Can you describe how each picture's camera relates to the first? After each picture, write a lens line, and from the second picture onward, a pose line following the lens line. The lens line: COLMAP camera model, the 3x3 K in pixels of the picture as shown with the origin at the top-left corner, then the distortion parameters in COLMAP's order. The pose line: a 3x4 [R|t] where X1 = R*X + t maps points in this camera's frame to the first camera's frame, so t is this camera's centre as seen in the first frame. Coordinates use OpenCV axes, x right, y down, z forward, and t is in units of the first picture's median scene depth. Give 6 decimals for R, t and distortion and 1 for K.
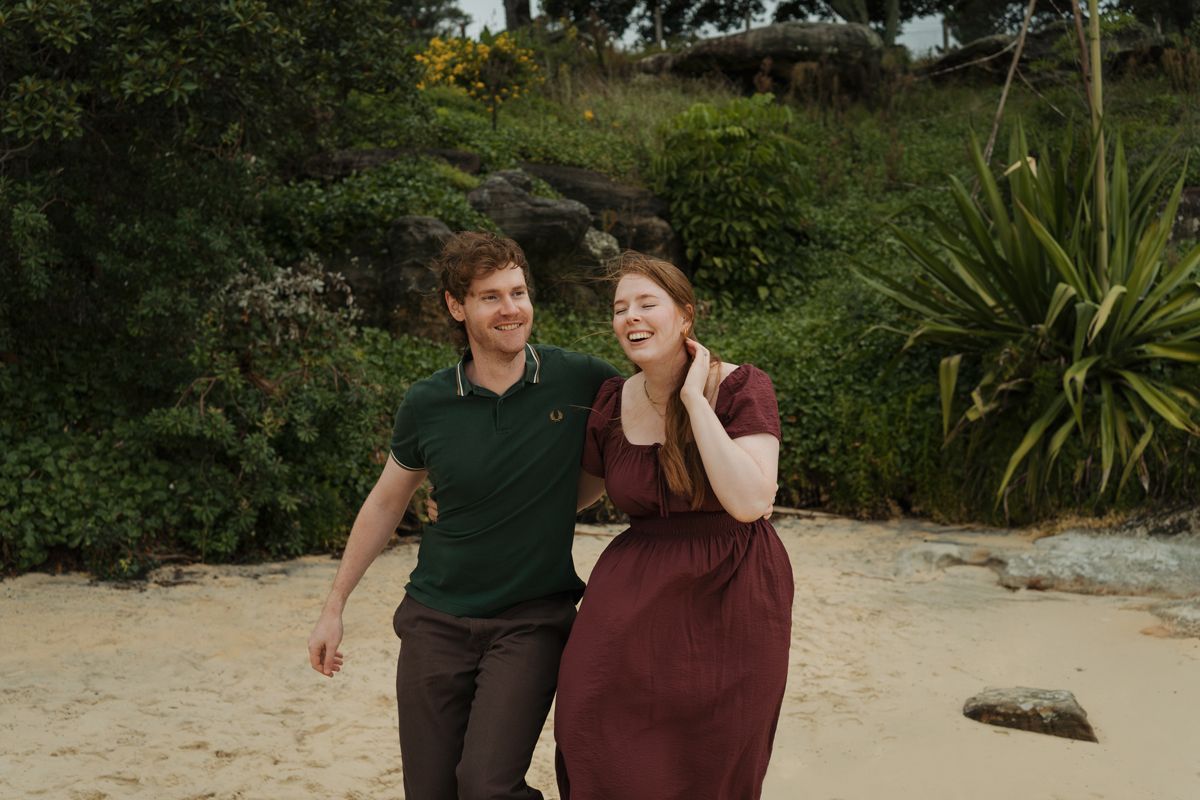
lens RADIAL K [[1445.1, 0, 600.0], [0, 1445.1, 400.0], [0, 0, 1]] dist [0.062684, -0.009440]
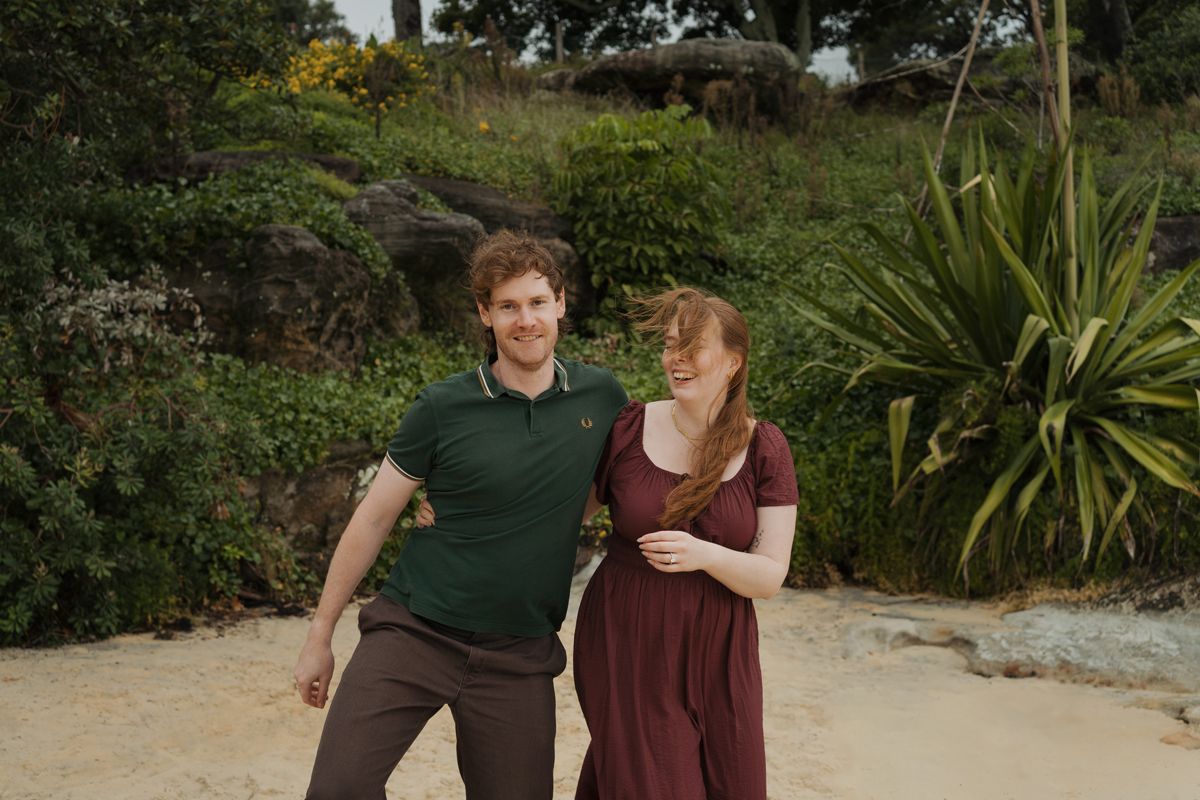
lens RADIAL K [[1330.4, 0, 572.7], [0, 1330.4, 341.2], [0, 0, 1]] dist [-0.000069, 0.052371]
pose [[0.997540, 0.018104, 0.067718, -0.007415], [-0.012700, 0.996762, -0.079403, 0.001402], [-0.068936, 0.078347, 0.994540, 0.216097]]
